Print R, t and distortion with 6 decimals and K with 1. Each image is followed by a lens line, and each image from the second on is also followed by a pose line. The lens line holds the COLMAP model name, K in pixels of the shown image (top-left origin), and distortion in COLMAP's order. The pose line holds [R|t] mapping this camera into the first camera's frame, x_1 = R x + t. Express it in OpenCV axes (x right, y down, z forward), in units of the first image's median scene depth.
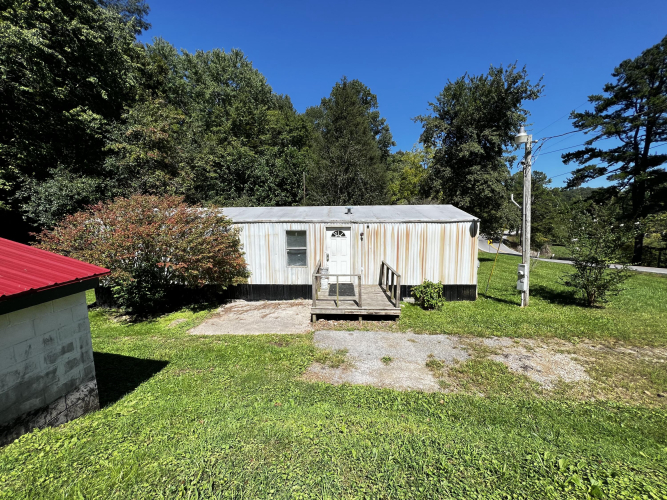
lens RADIAL K [[262.9, 0, 333.5], [0, 262.9, 250.0], [0, 0, 1]] dist [-0.000699, -0.000161]
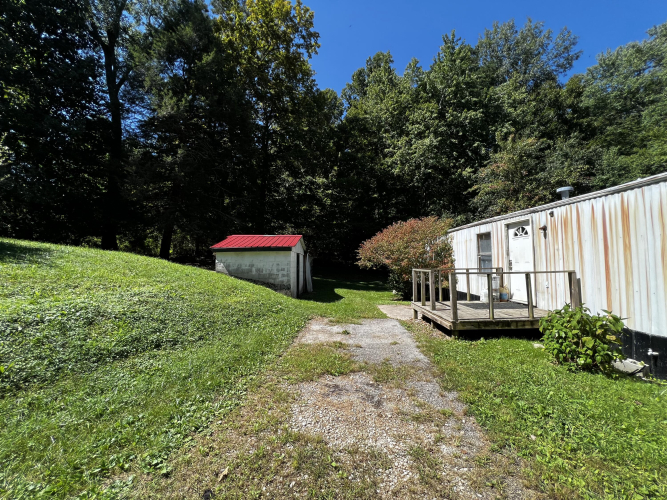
lens RADIAL K [[262.9, 0, 333.5], [0, 262.9, 250.0], [0, 0, 1]] dist [-0.000699, -0.000161]
pose [[0.064028, -0.039243, -0.997176, 0.698822], [-0.112486, 0.992575, -0.046284, 0.077922], [0.991588, 0.115132, 0.059138, 0.470837]]
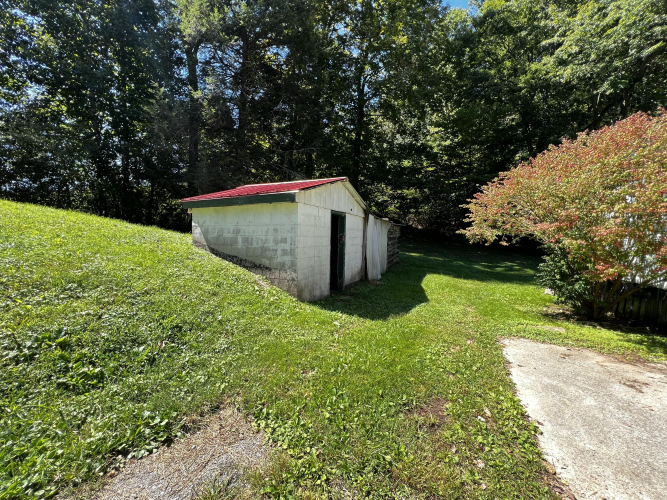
lens RADIAL K [[266.0, 0, 333.5], [0, 266.0, 250.0], [0, 0, 1]] dist [0.000753, 0.000153]
pose [[-0.359015, 0.061544, -0.931301, 0.099786], [-0.116887, 0.987003, 0.110284, 0.078923], [0.925984, 0.148451, -0.347155, 0.615199]]
